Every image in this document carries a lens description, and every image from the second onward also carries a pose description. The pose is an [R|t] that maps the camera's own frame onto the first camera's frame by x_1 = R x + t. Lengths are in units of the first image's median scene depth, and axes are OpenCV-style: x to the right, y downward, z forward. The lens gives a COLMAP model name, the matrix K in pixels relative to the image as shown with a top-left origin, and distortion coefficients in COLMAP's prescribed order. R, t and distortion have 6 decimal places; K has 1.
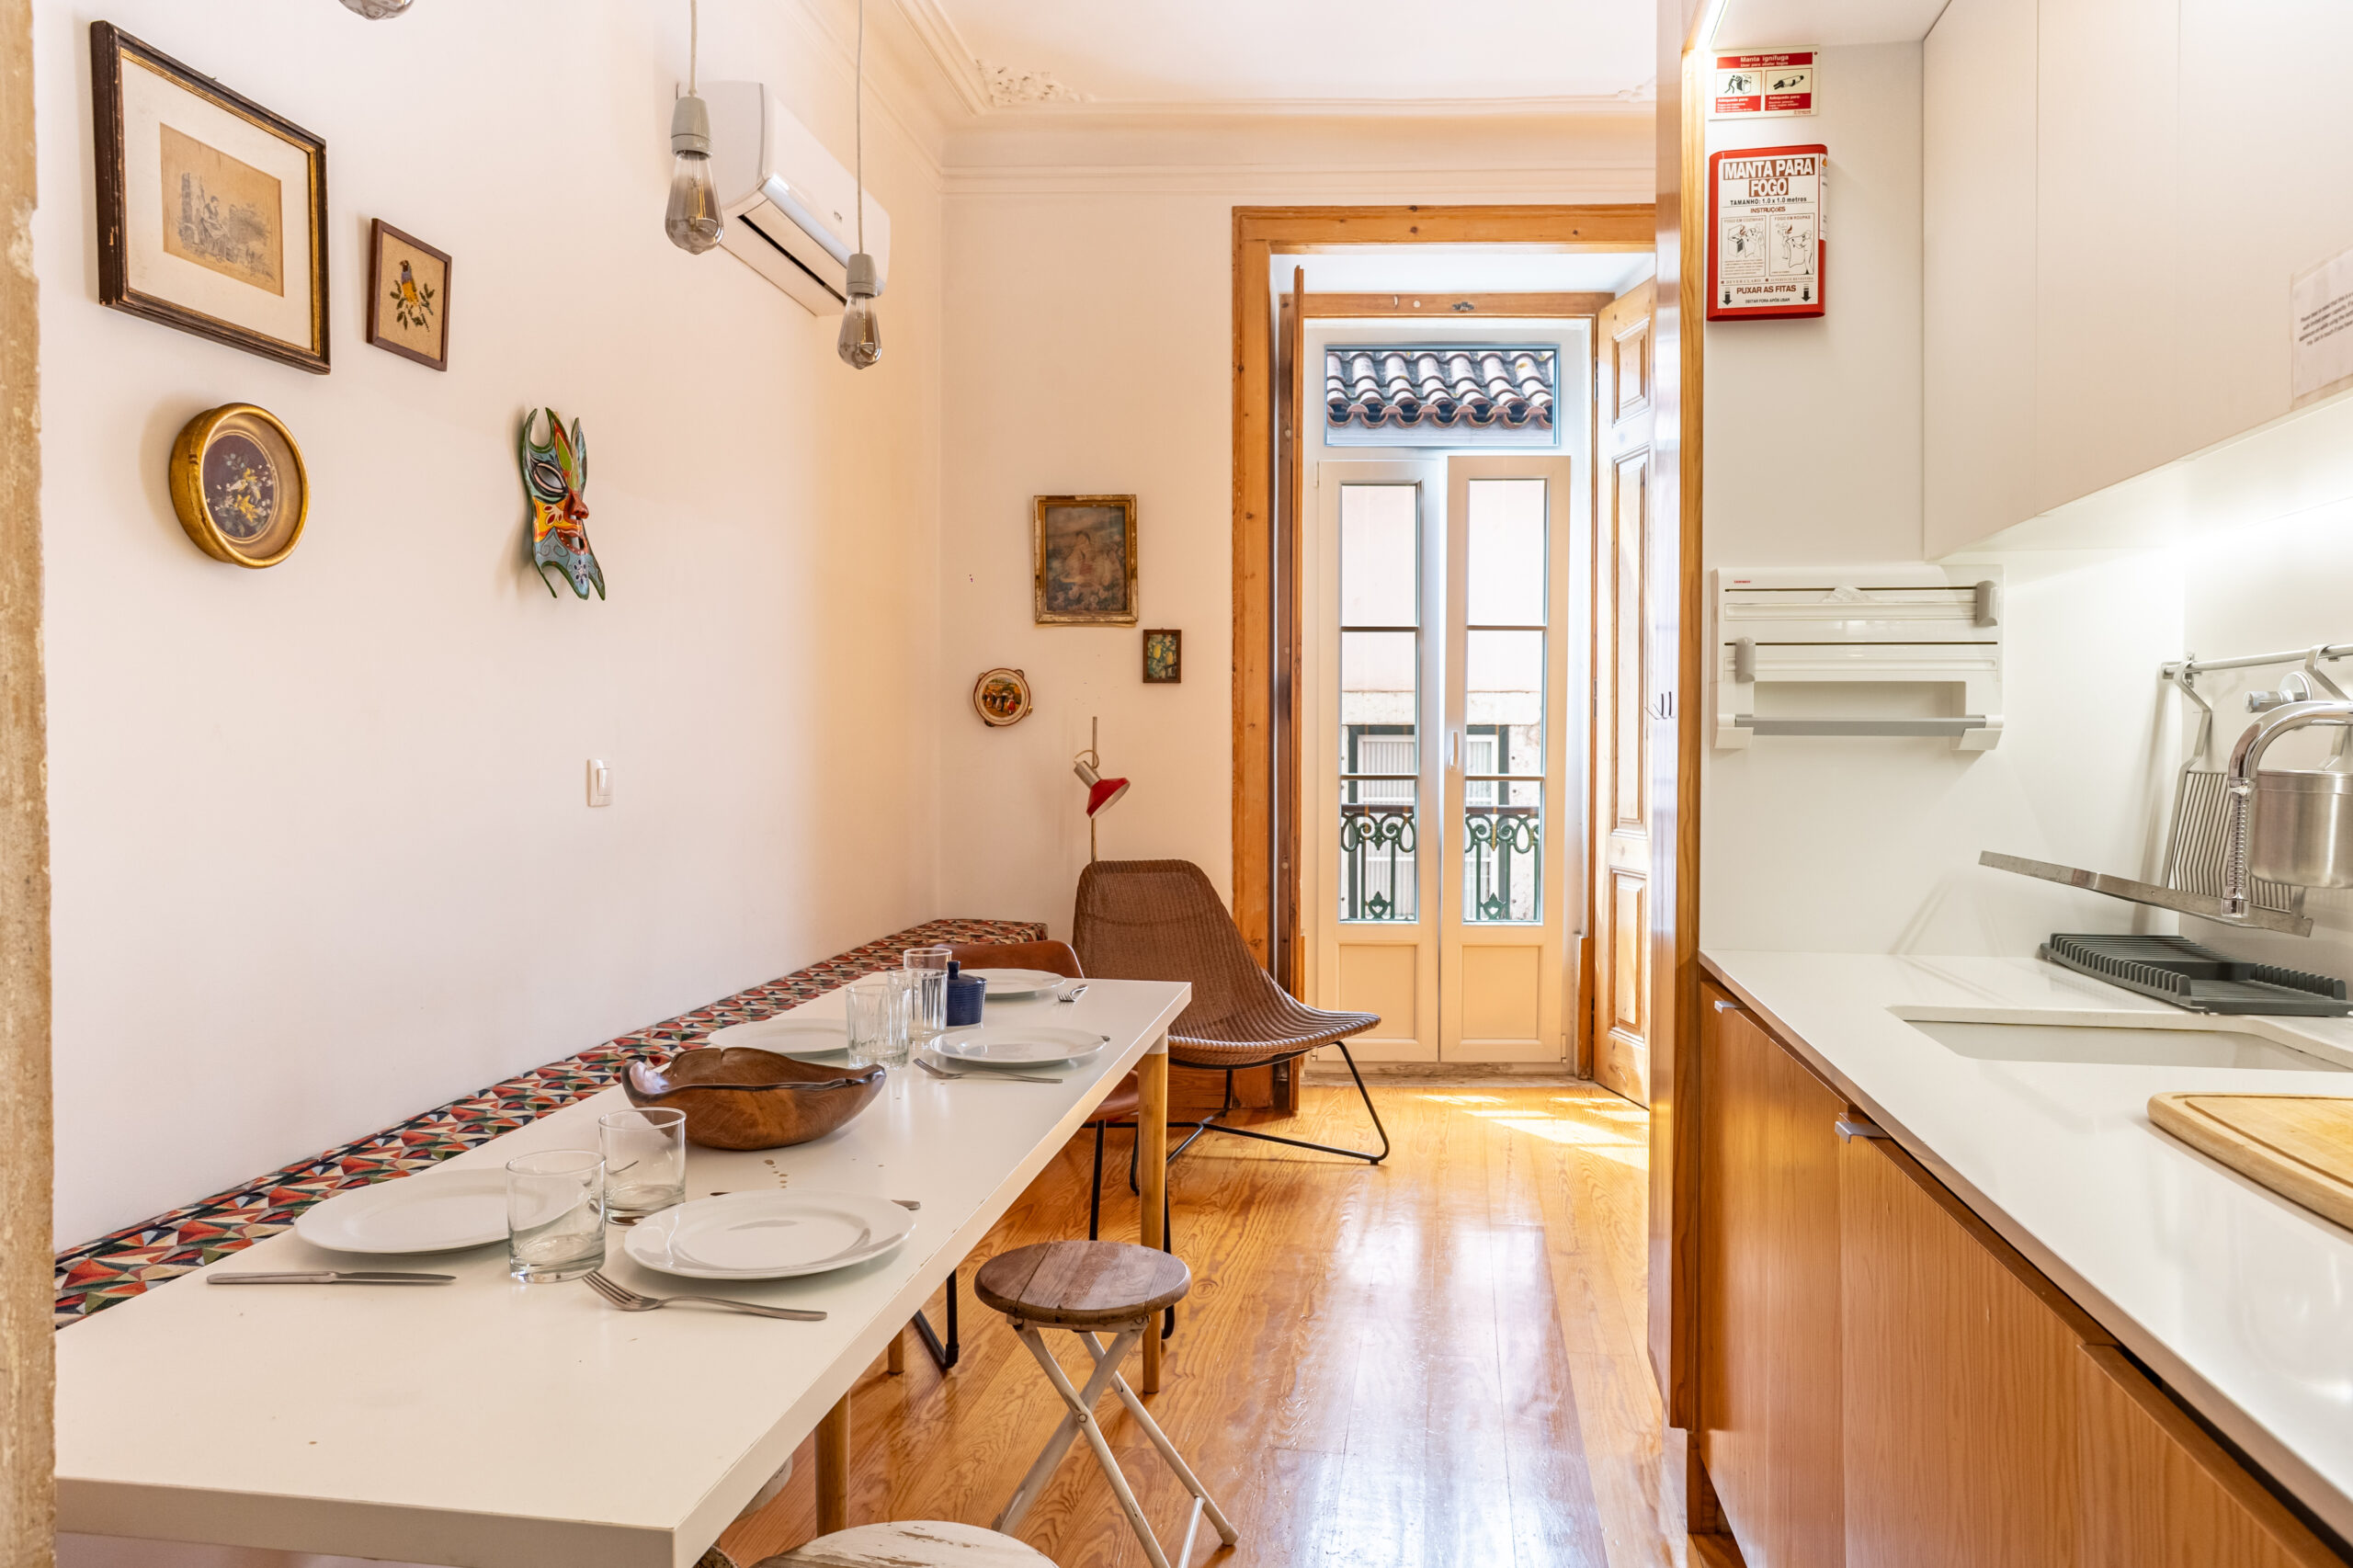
lens RADIAL K [[1561.6, 0, 1176.7], [0, 1561.6, 759.7], [0, 0, 1]] dist [-0.003035, 0.001458]
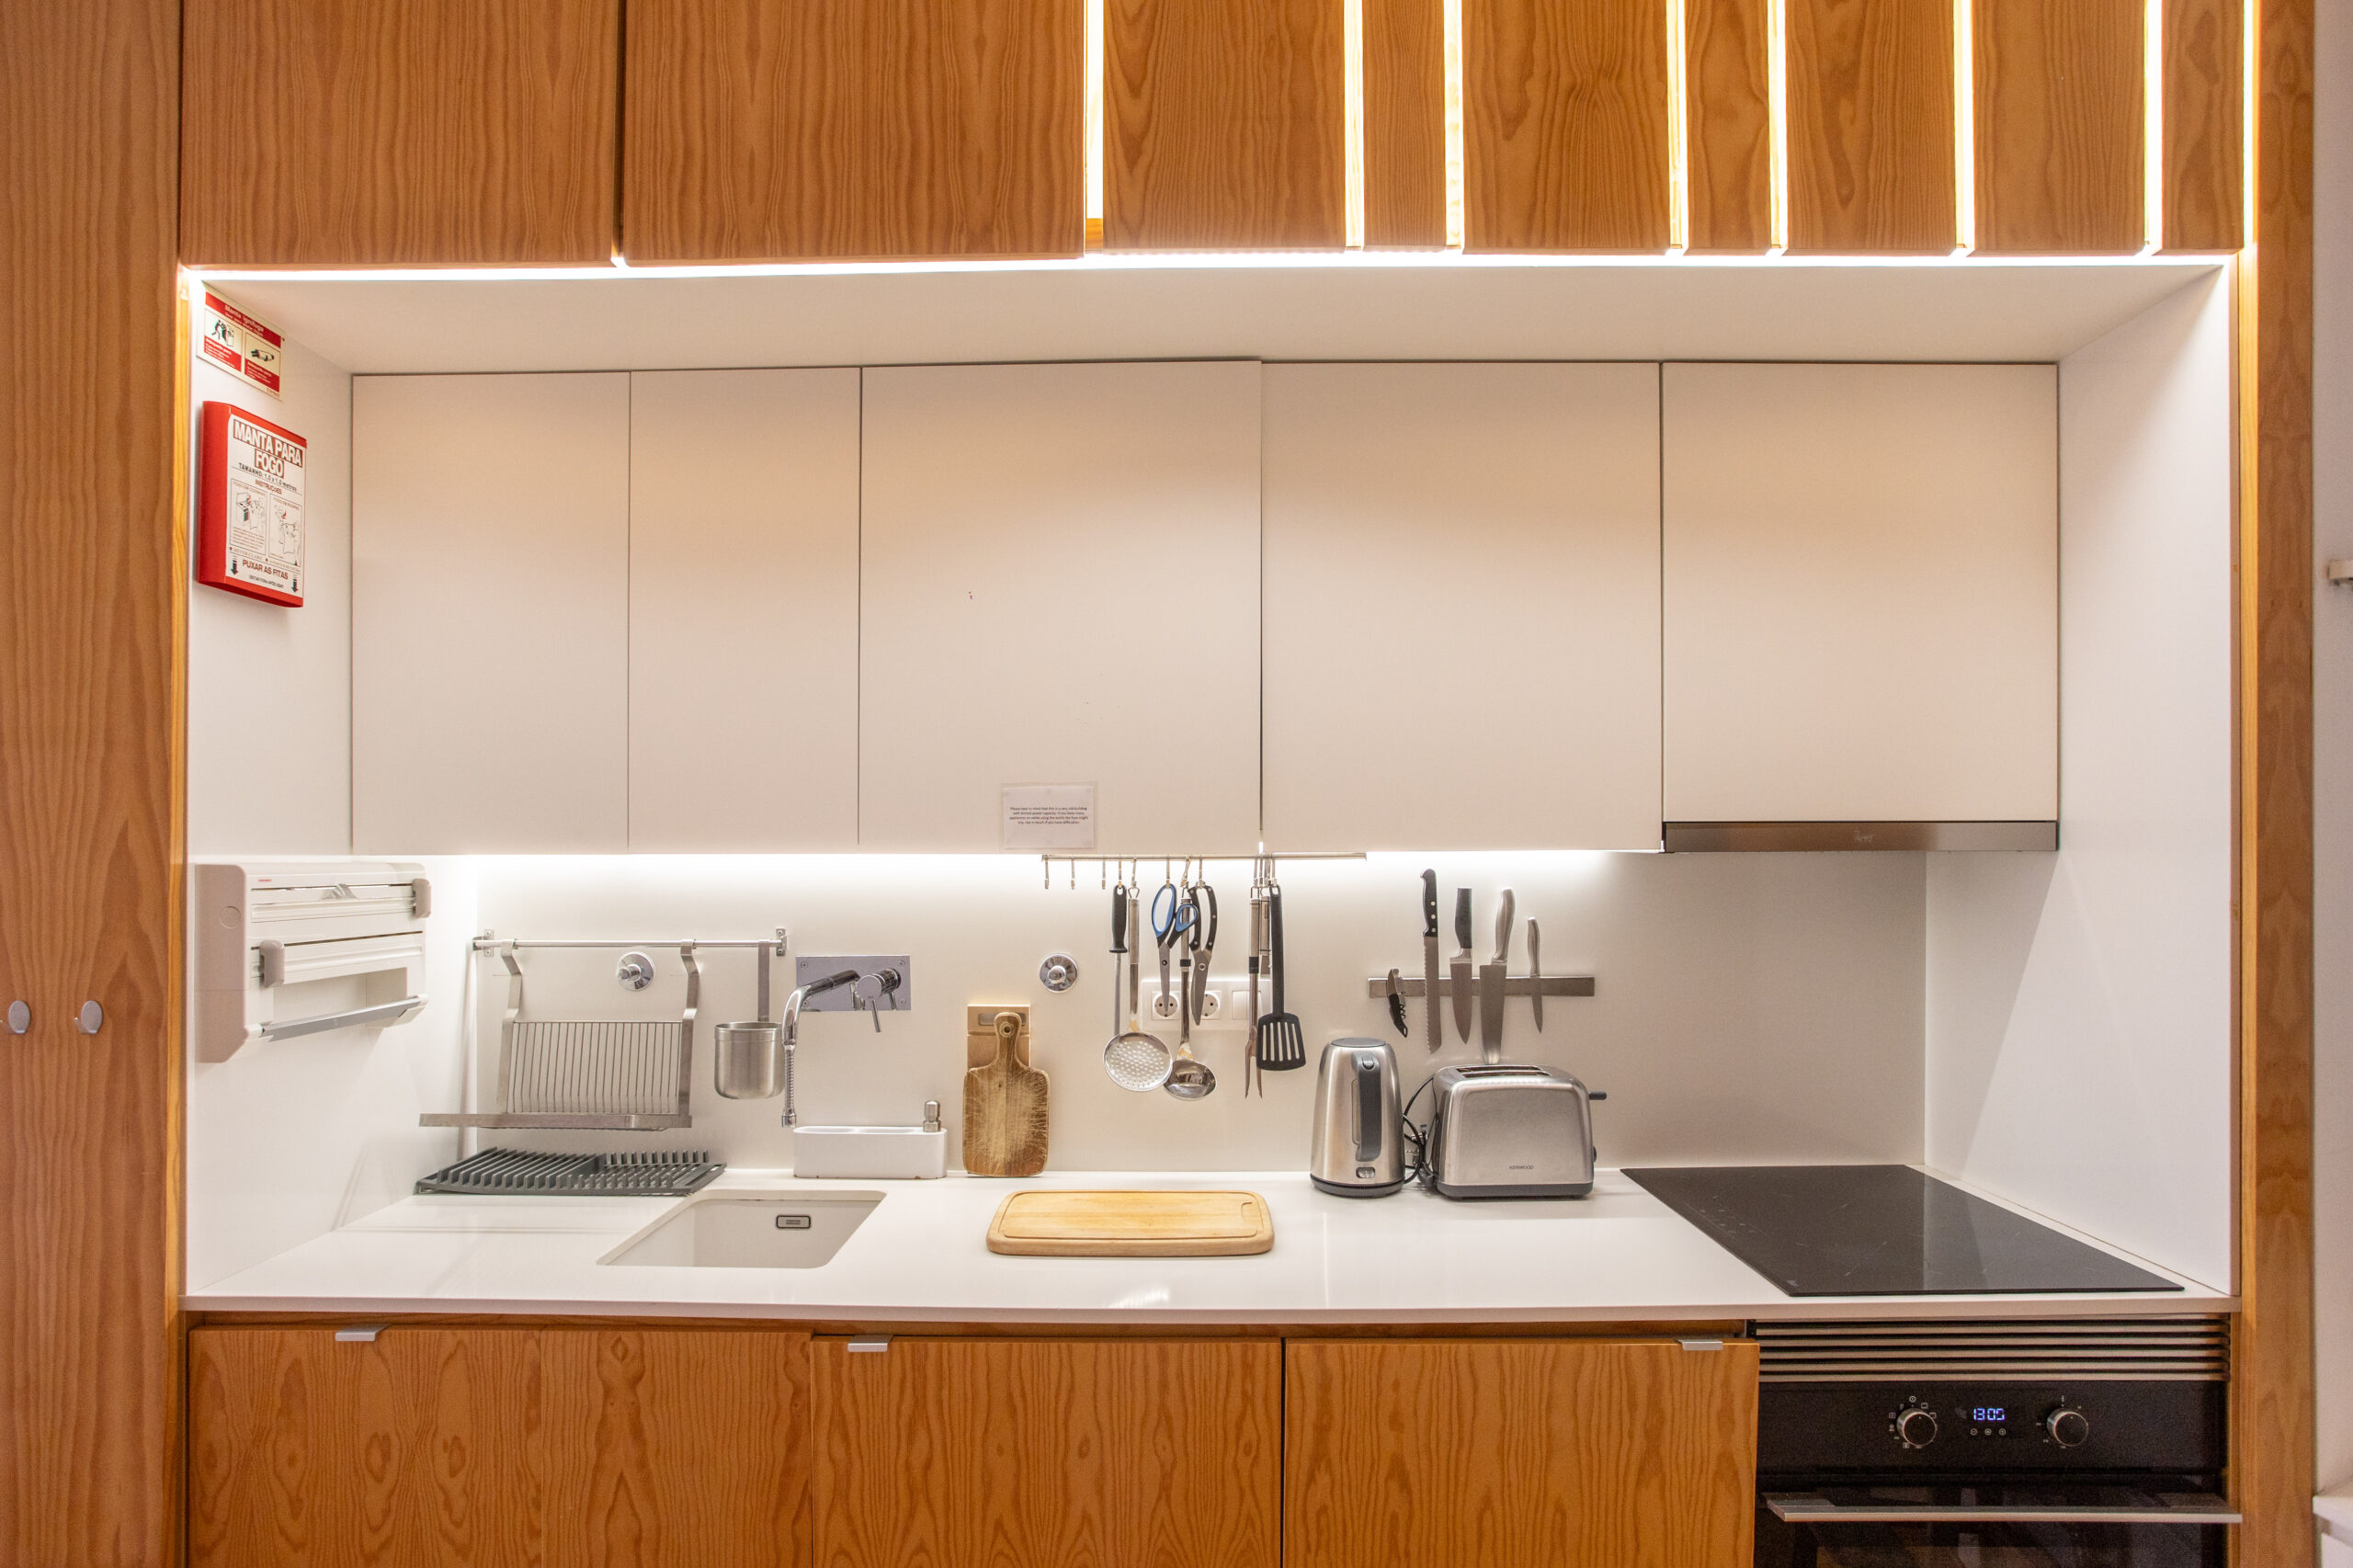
lens RADIAL K [[1208.8, 0, 1177.8], [0, 1208.8, 853.1], [0, 0, 1]] dist [0.001666, 0.000472]
pose [[-0.157058, 0.004262, 0.987580, -0.436134], [0.012743, 0.999916, -0.002288, -0.120510], [-0.987507, 0.012225, -0.157099, 0.571831]]
